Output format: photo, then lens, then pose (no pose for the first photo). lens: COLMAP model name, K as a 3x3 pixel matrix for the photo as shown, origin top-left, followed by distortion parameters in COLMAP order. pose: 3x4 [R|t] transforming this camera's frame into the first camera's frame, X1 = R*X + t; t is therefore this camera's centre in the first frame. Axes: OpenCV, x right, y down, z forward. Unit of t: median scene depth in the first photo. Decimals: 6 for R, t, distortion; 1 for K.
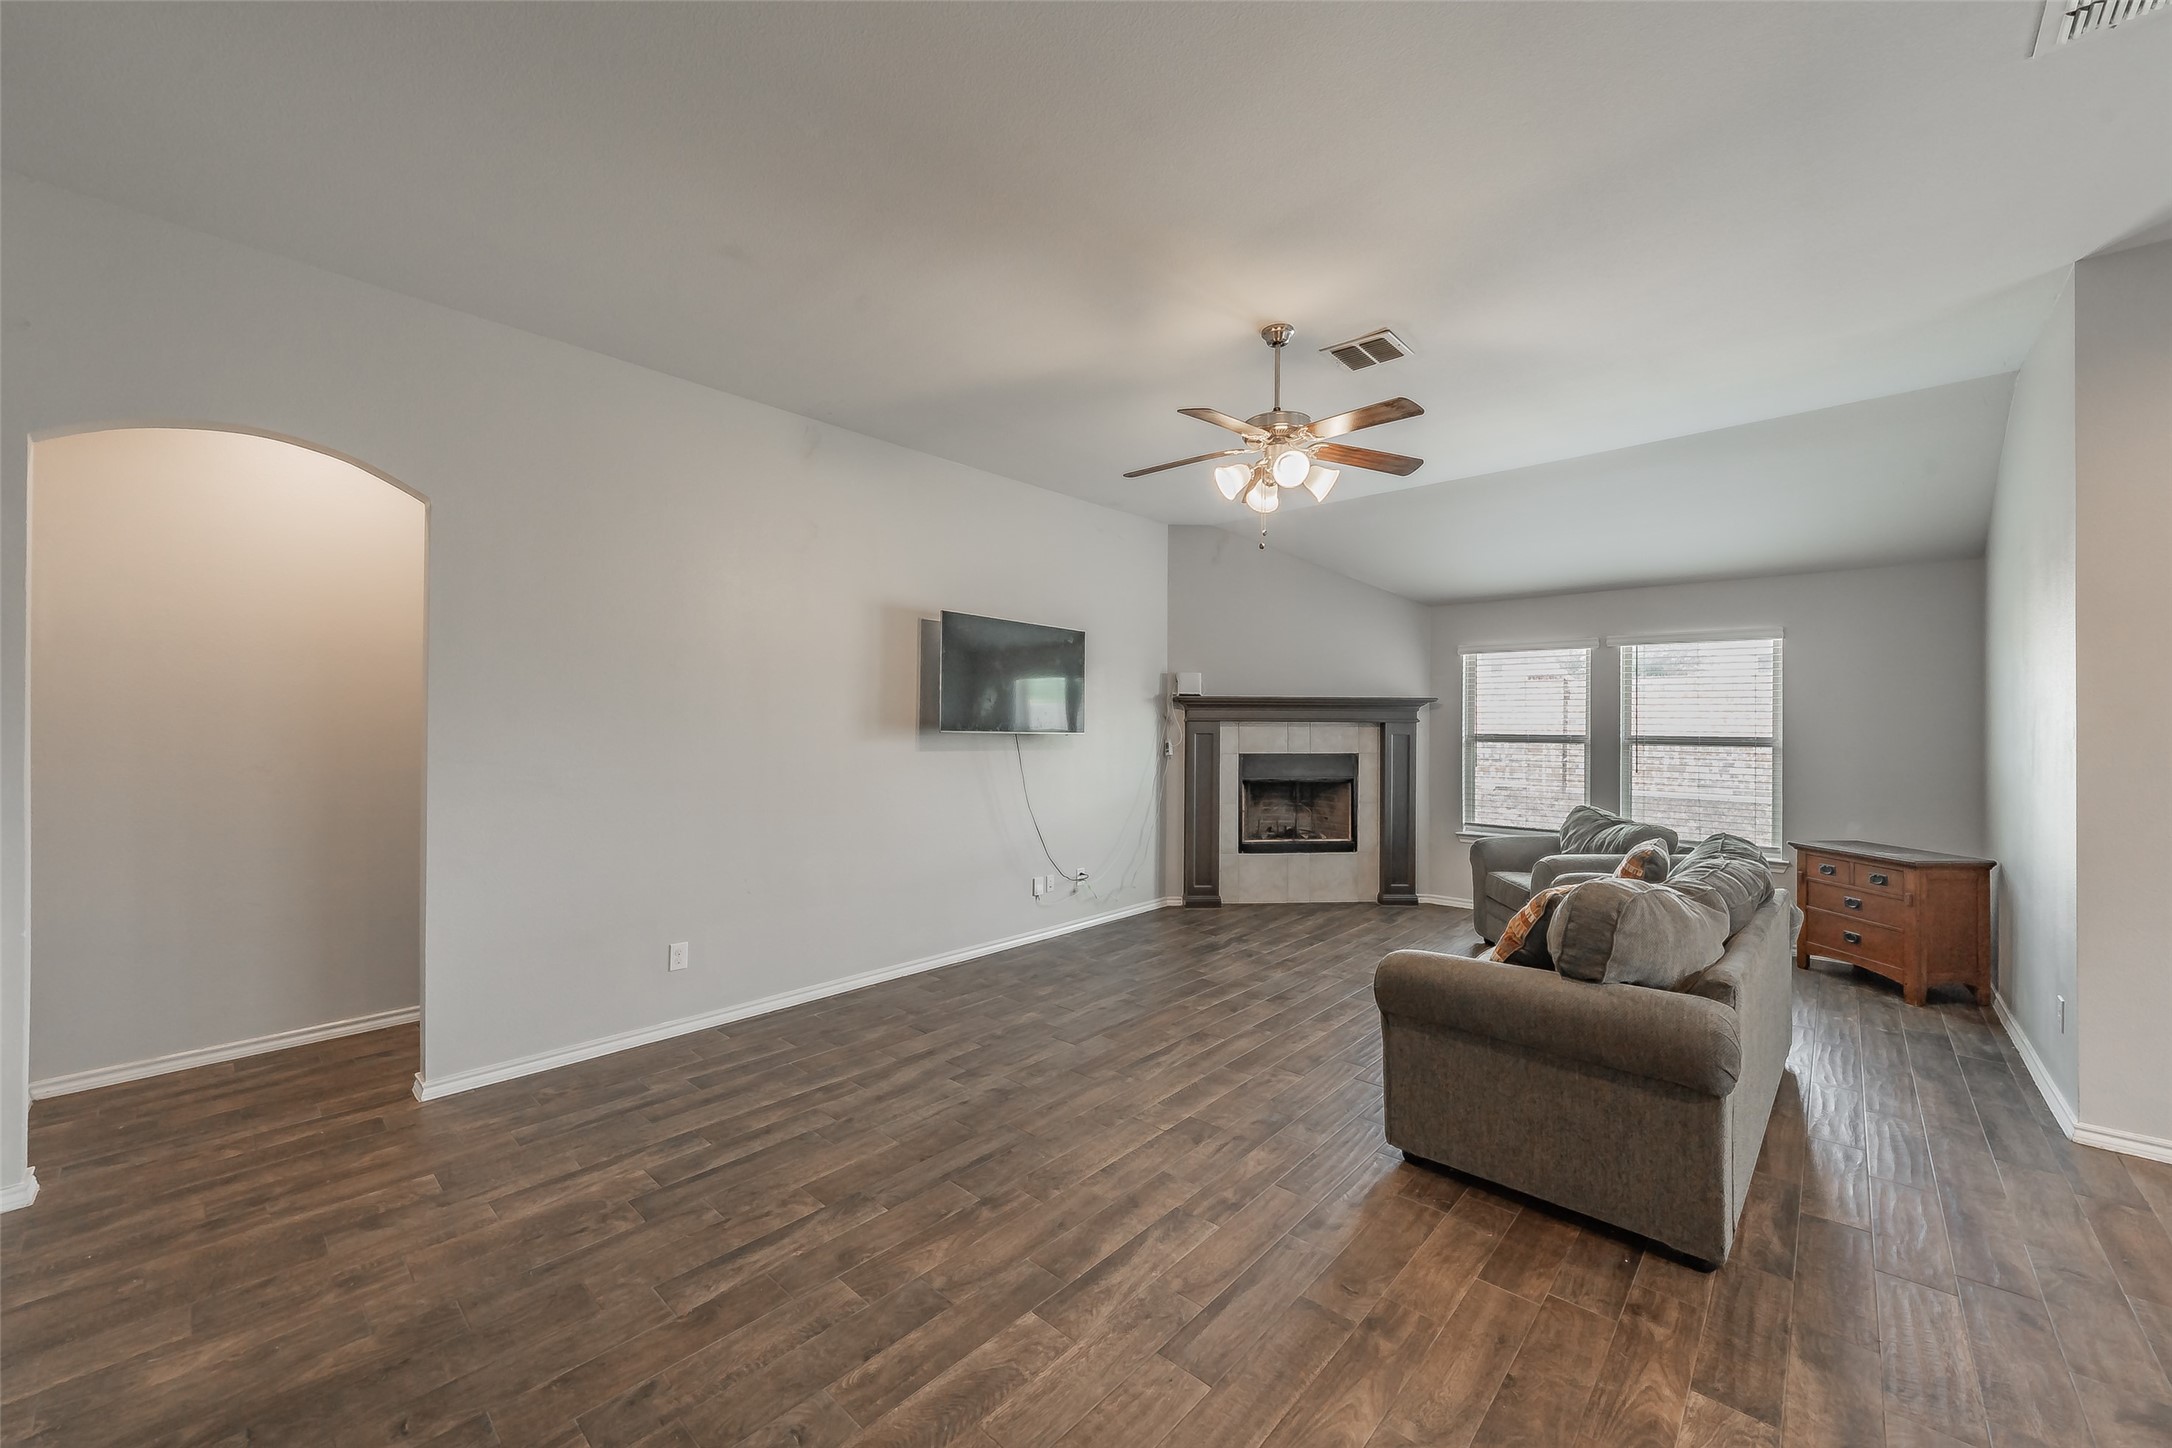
lens RADIAL K [[828.9, 0, 1085.5], [0, 828.9, 722.4], [0, 0, 1]] dist [0.001355, -0.000017]
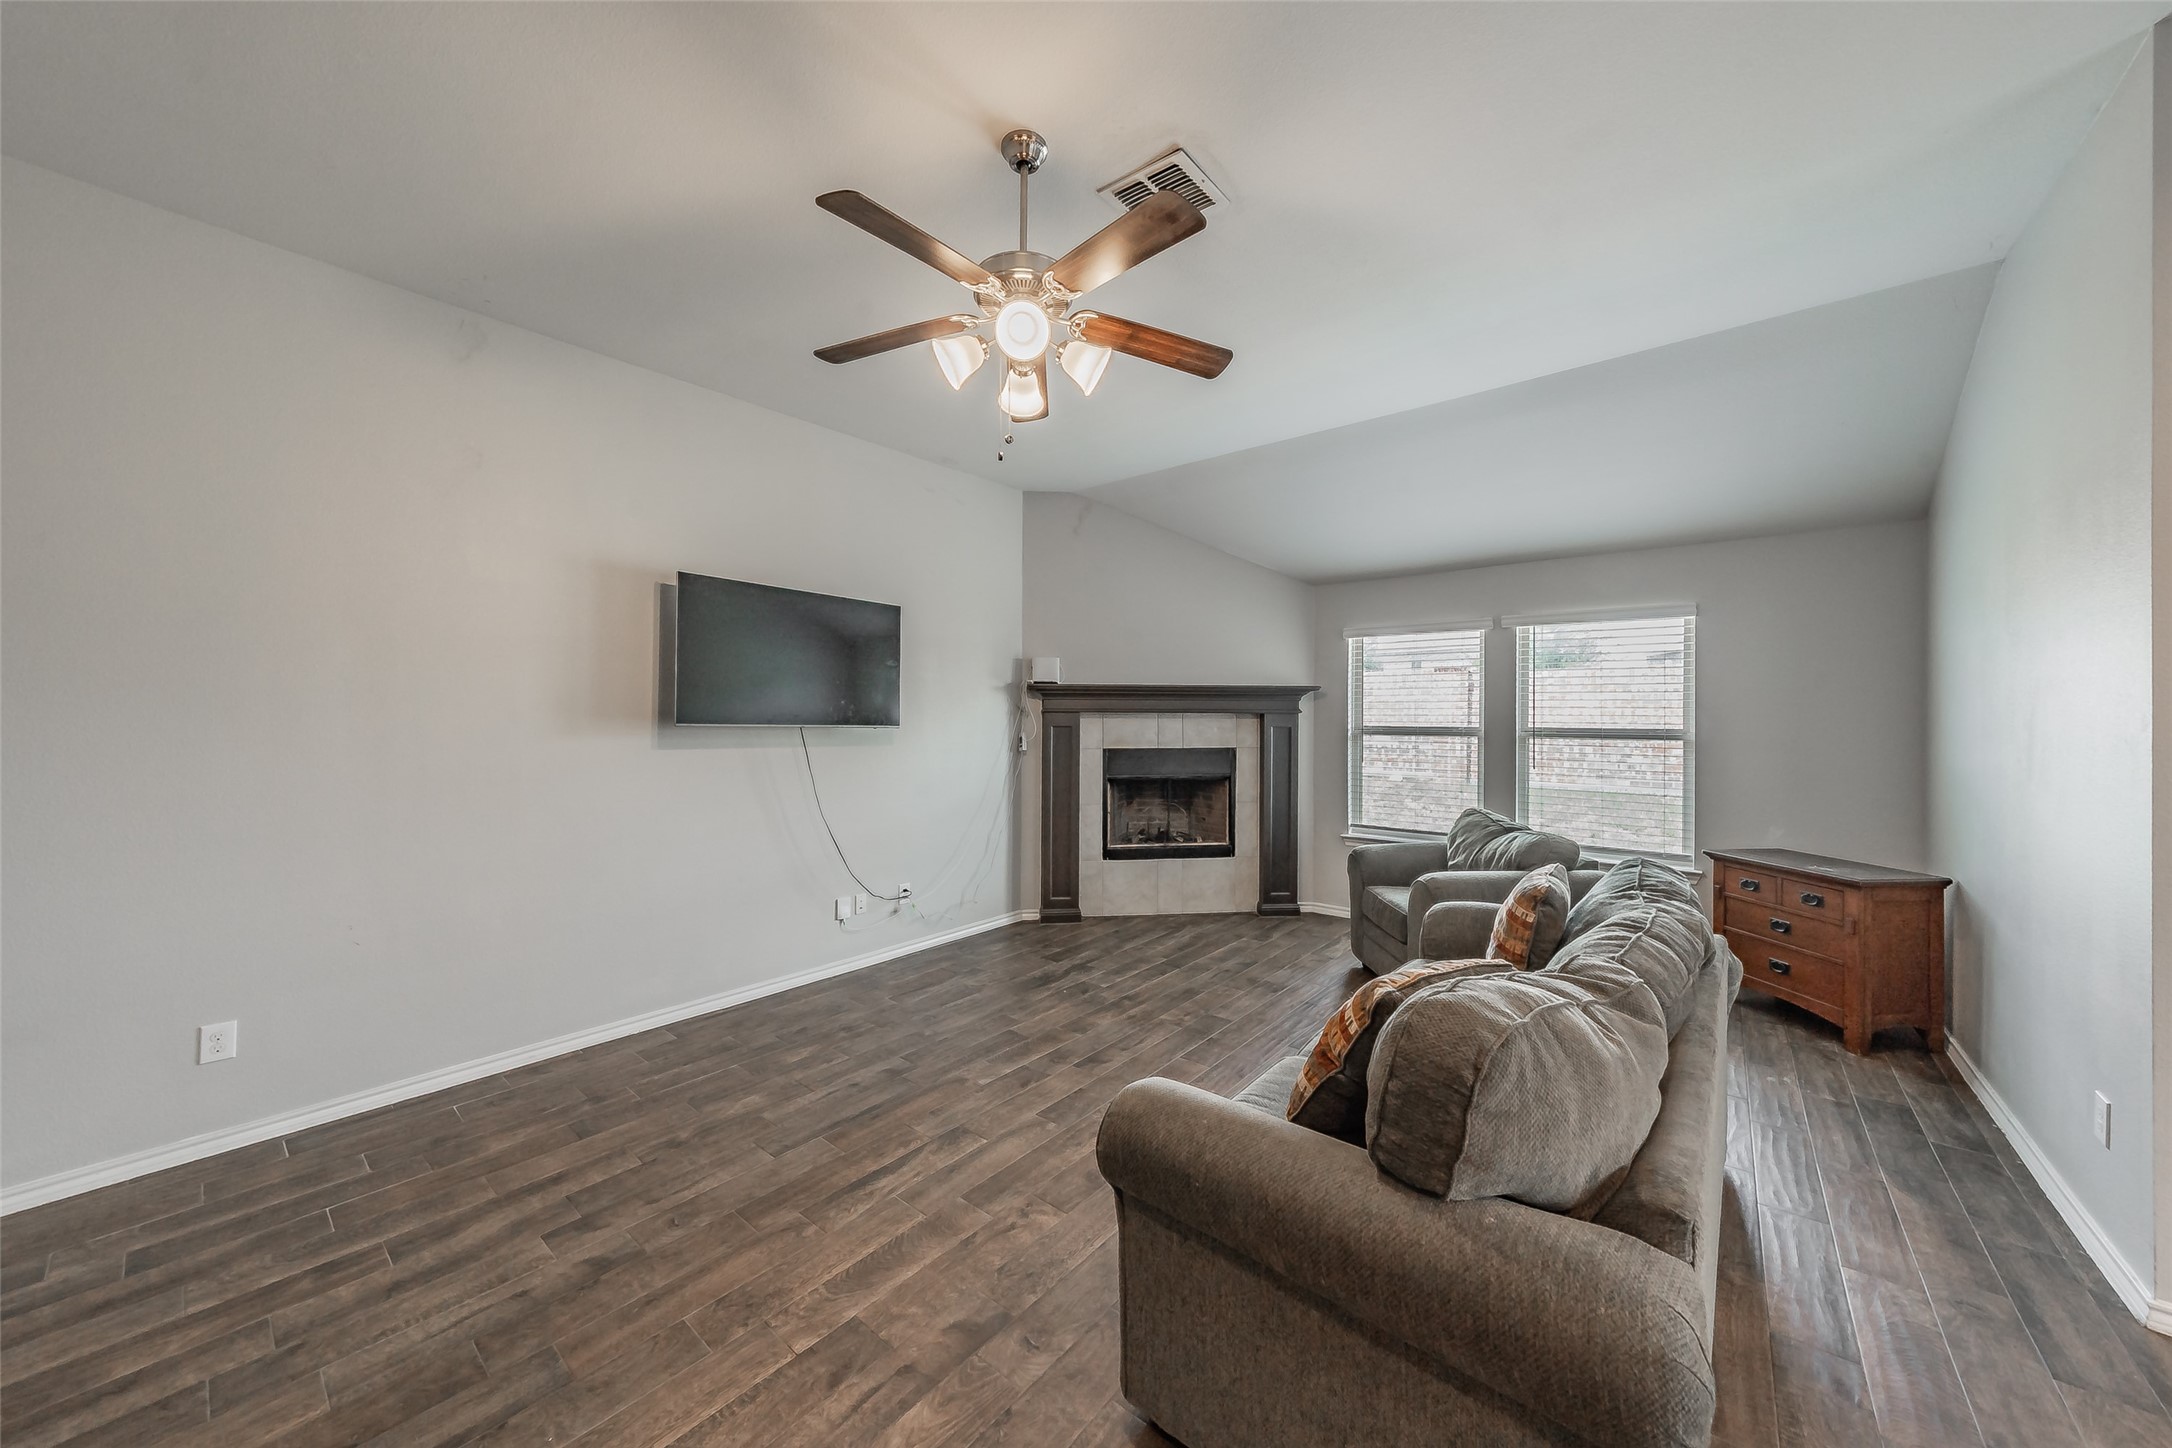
lens RADIAL K [[758.8, 0, 1086.5], [0, 758.8, 718.1], [0, 0, 1]] dist [-0.000593, 0.000263]
pose [[0.998918, -0.001671, 0.046475, 0.154154], [0.001514, 0.999993, 0.003418, 0.002344], [-0.046480, -0.003344, 0.998914, 0.219515]]
